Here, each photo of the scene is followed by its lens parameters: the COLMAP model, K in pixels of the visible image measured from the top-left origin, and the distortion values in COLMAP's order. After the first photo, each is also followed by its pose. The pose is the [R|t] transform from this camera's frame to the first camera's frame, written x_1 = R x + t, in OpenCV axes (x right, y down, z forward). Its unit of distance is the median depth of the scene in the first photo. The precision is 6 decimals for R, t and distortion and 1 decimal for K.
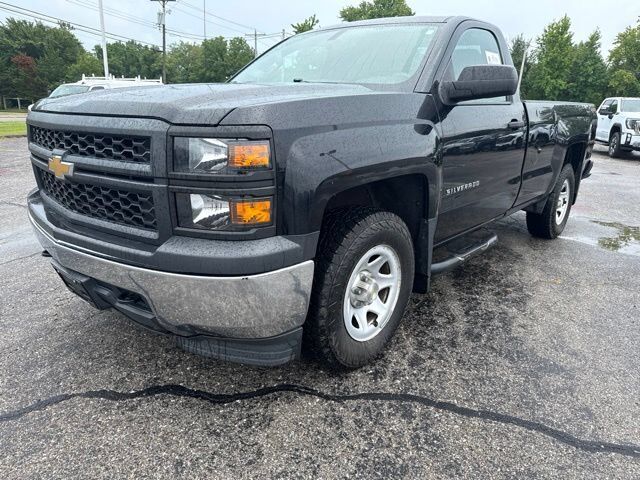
lens RADIAL K [[494.4, 0, 320.0], [0, 494.4, 240.0], [0, 0, 1]] dist [-0.032318, -0.002664]
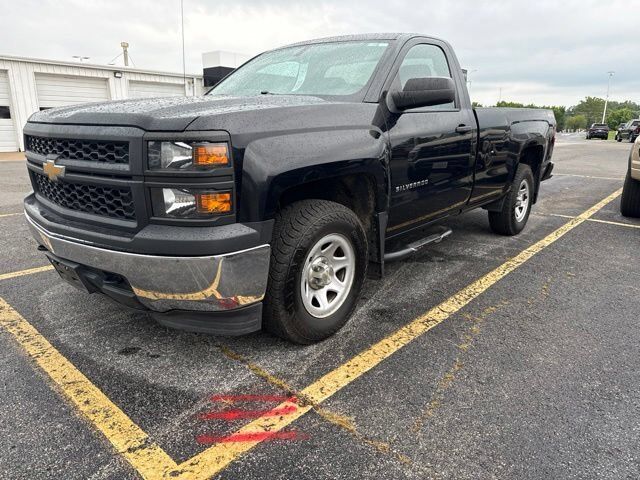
lens RADIAL K [[475.7, 0, 320.0], [0, 475.7, 240.0], [0, 0, 1]] dist [-0.001180, 0.001256]
pose [[0.999802, -0.015125, 0.012912, 0.085178], [0.015269, 0.999822, -0.011068, 0.041407], [-0.012742, 0.011263, 0.999855, -0.131096]]
